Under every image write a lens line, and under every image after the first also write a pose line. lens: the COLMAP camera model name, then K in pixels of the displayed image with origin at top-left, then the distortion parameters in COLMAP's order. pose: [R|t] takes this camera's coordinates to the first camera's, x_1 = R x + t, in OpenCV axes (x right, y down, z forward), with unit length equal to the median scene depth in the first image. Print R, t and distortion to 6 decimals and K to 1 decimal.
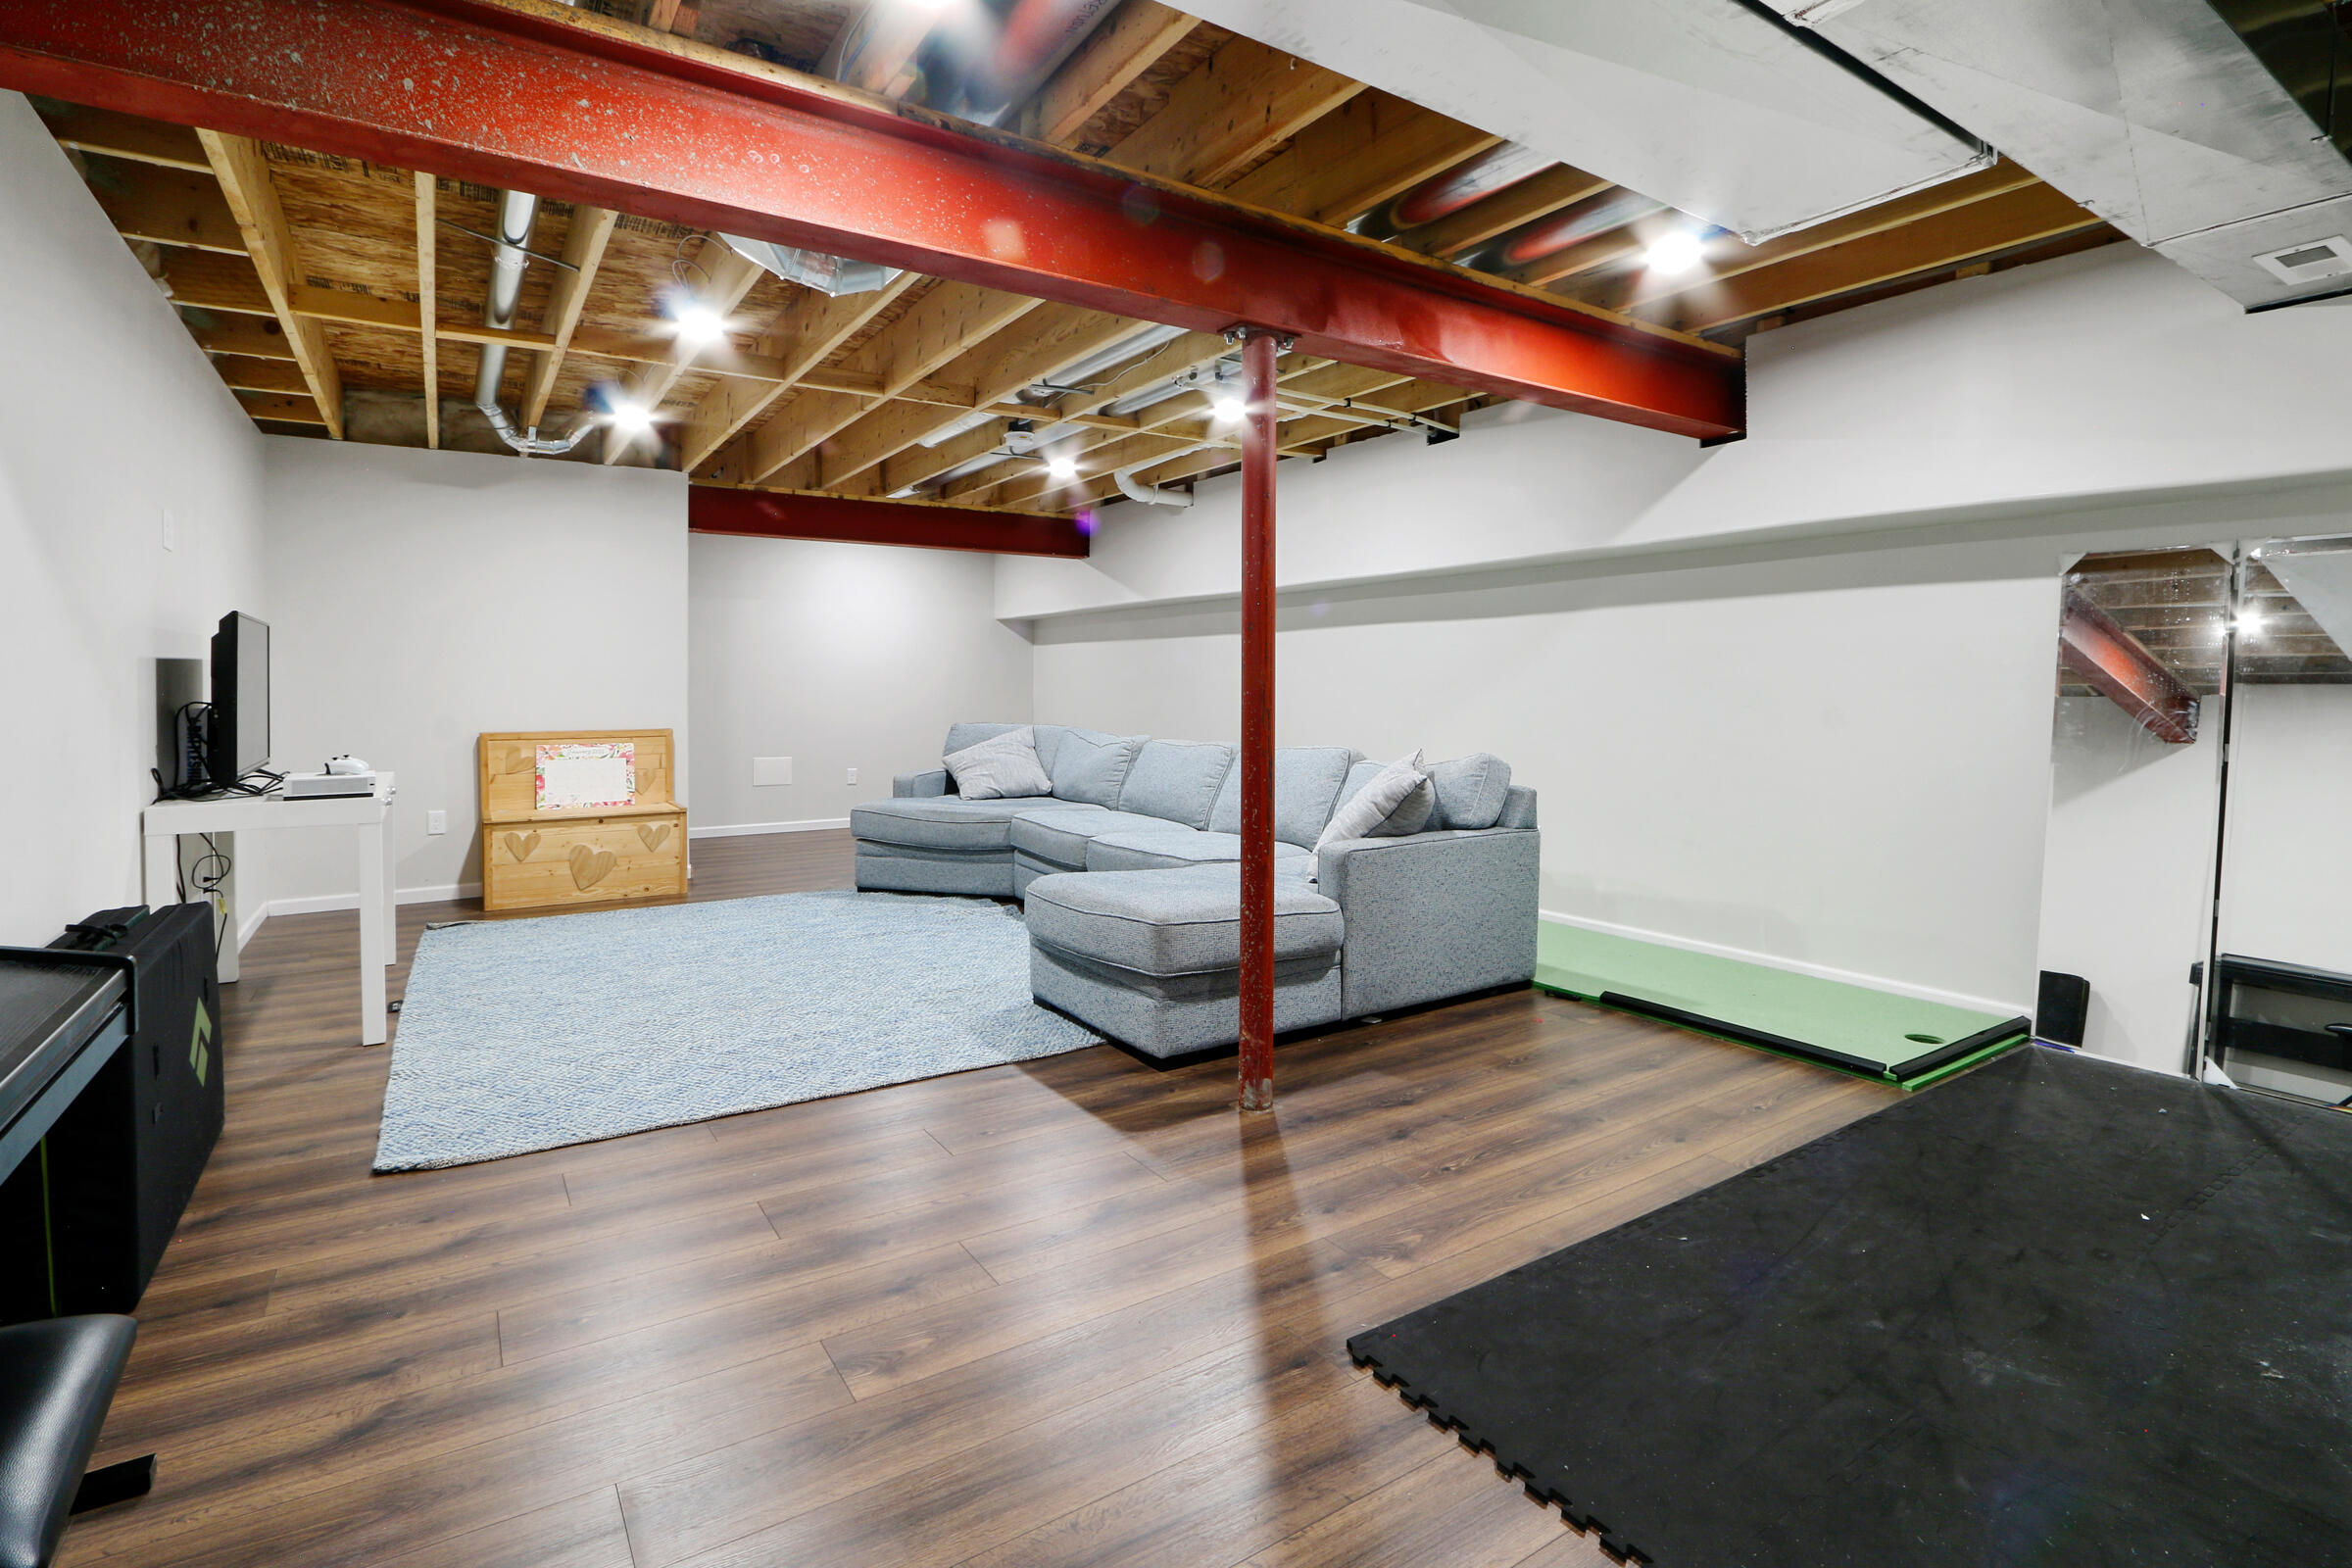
lens RADIAL K [[1131.3, 0, 1176.0], [0, 1131.3, 784.0], [0, 0, 1]] dist [-0.049724, 0.000244]
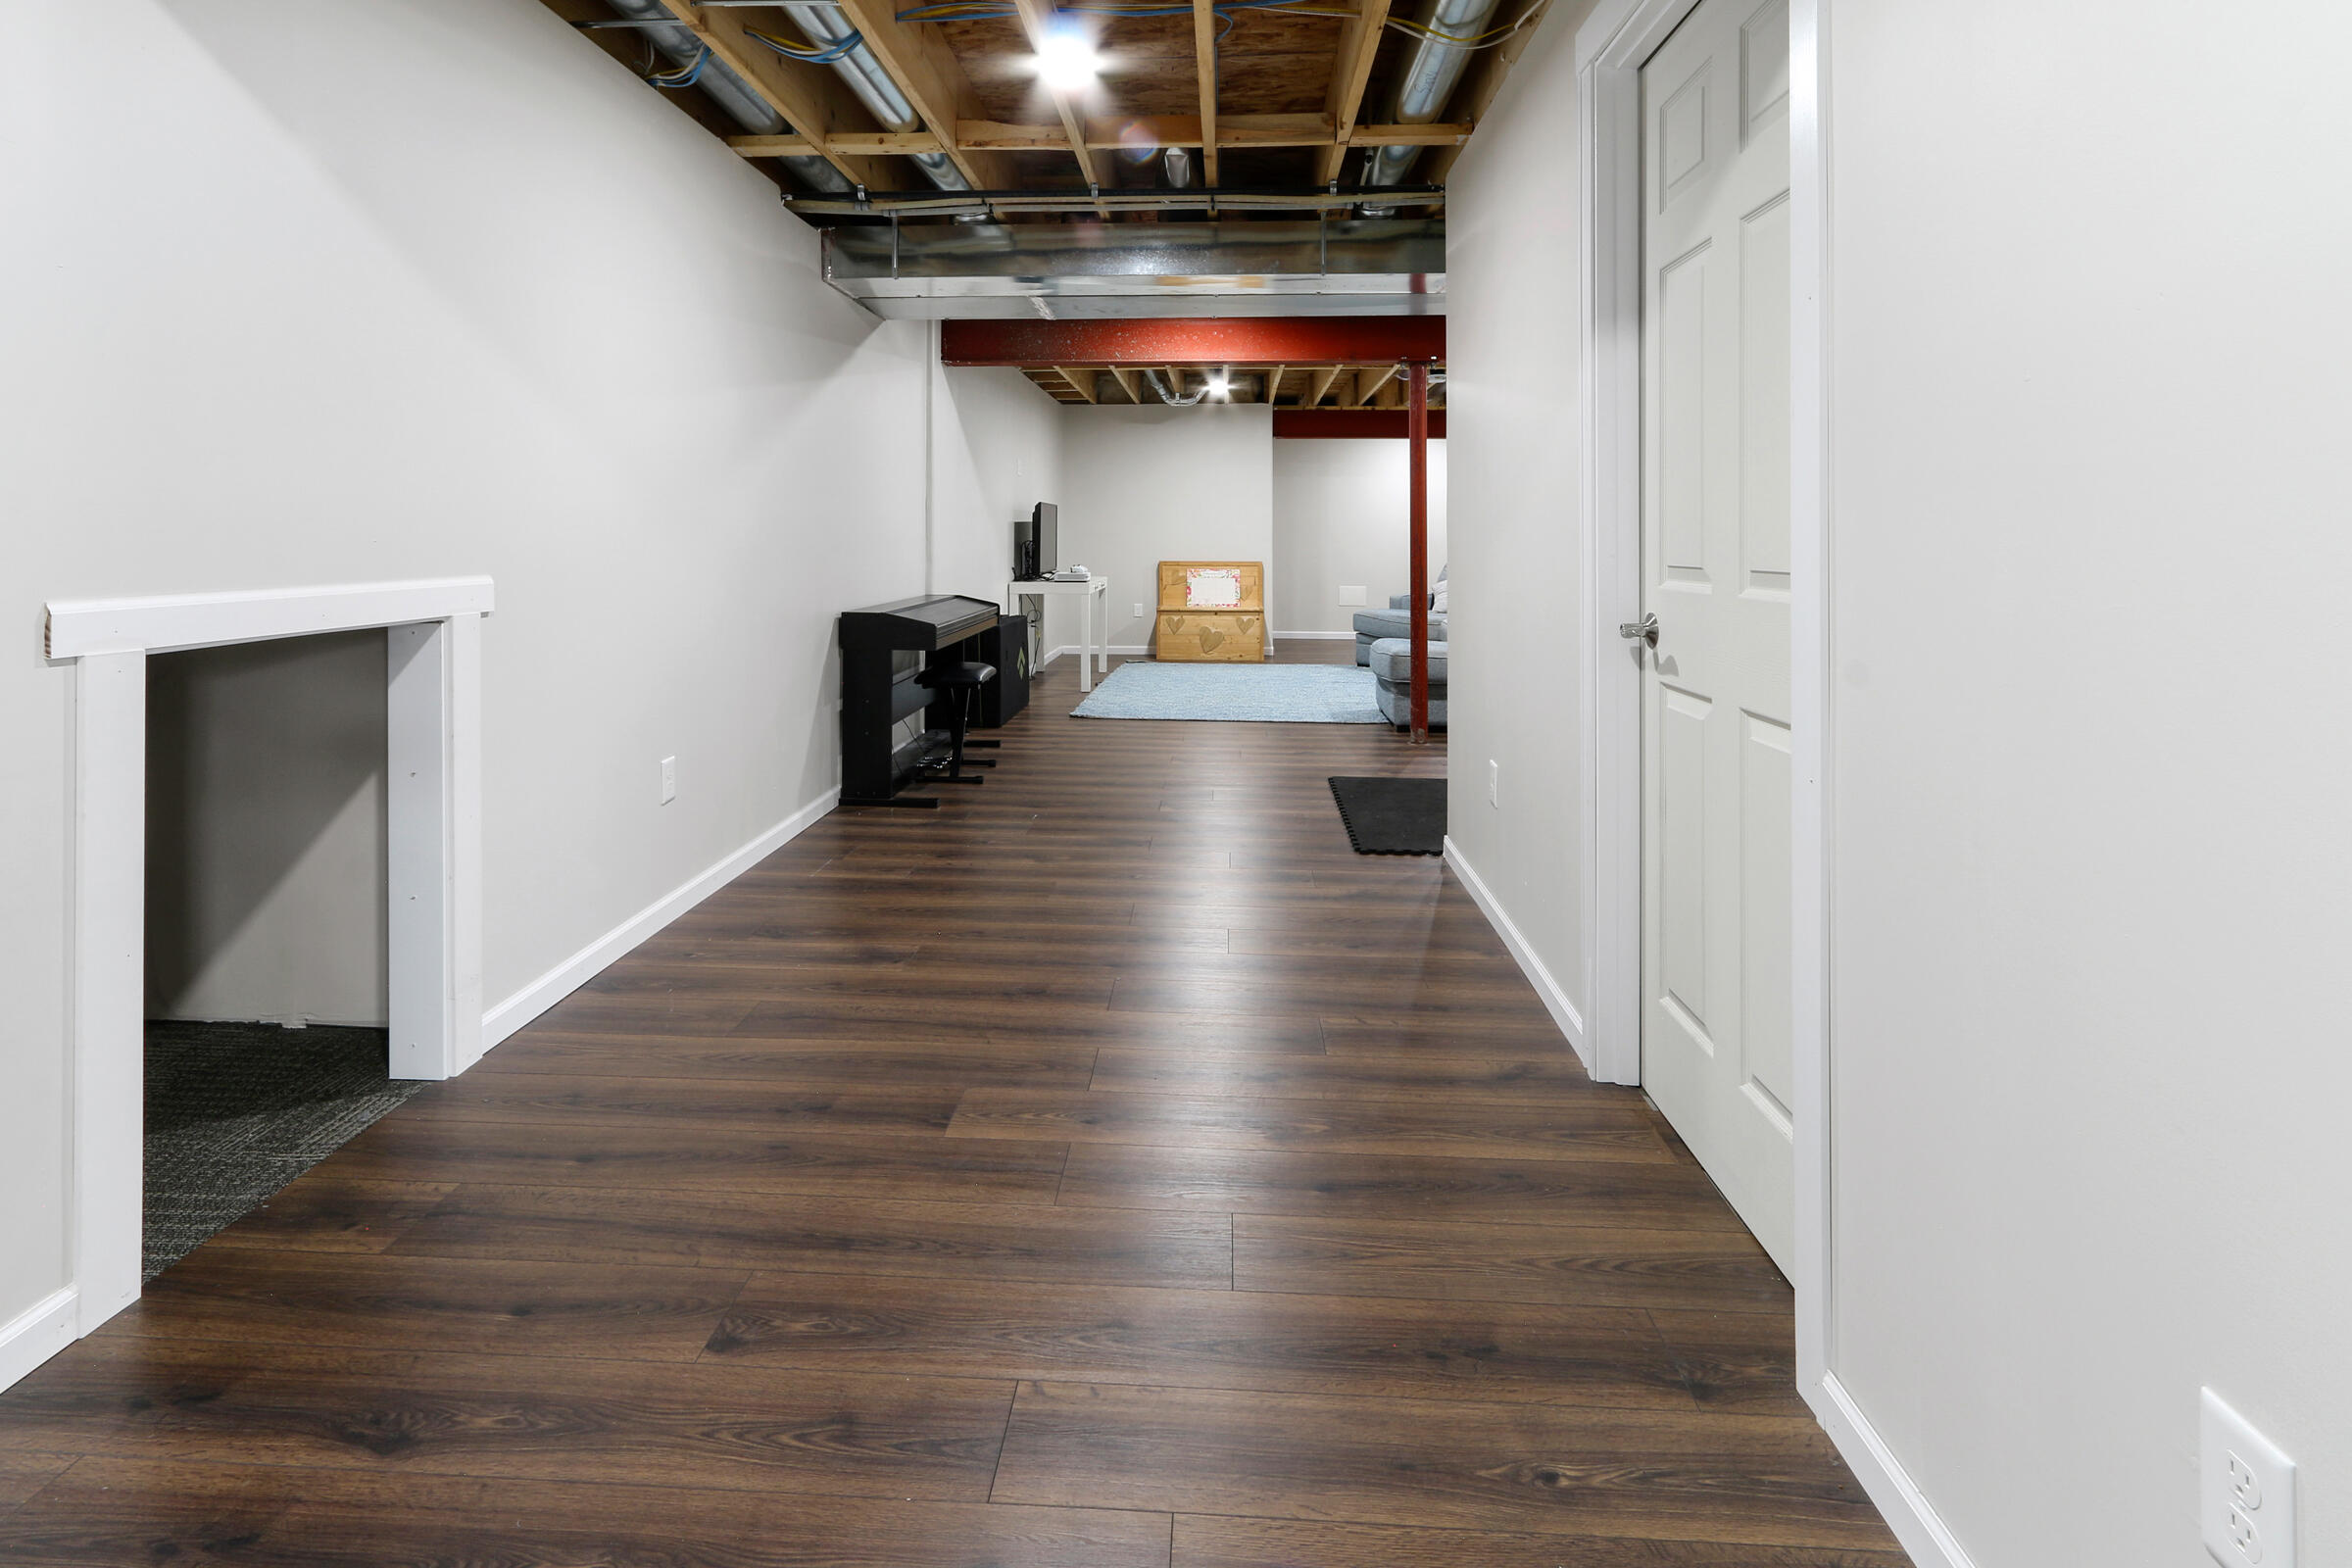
lens RADIAL K [[1131.3, 0, 1176.0], [0, 1131.3, 784.0], [0, 0, 1]] dist [-0.049724, 0.000244]
pose [[0.808742, 0.120694, -0.575647, 0.493068], [-0.047262, 0.988890, 0.140938, 0.052013], [0.586261, -0.086776, 0.805461, -0.493092]]
